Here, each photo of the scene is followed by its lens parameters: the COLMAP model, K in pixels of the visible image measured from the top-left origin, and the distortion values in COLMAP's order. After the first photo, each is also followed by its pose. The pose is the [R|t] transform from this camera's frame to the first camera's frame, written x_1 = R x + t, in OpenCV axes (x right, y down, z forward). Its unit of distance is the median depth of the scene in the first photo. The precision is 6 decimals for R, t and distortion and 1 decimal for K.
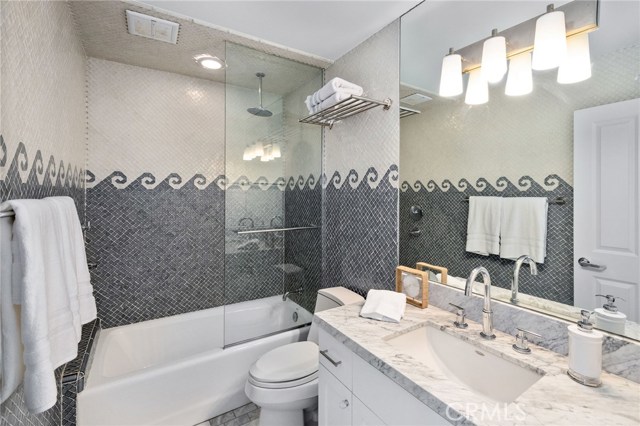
lens RADIAL K [[280.5, 0, 313.0], [0, 280.5, 196.4], [0, 0, 1]] dist [0.002213, 0.000083]
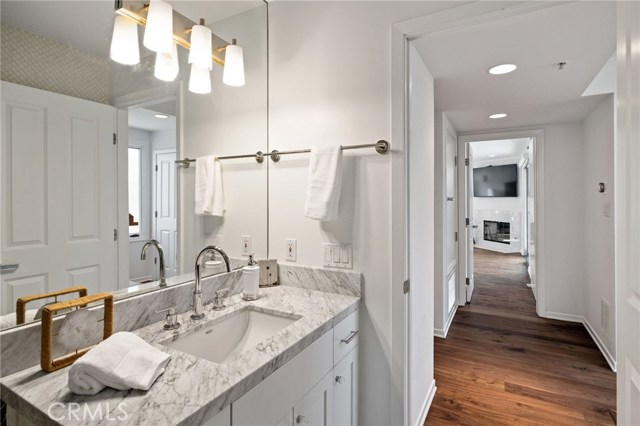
lens RADIAL K [[327.6, 0, 319.5], [0, 327.6, 197.8], [0, 0, 1]] dist [0.000643, -0.000636]
pose [[-0.475257, -0.000474, 0.879847, -0.643305], [0.006405, 0.999971, 0.003999, 0.068499], [-0.879824, 0.007536, -0.475240, 1.200961]]
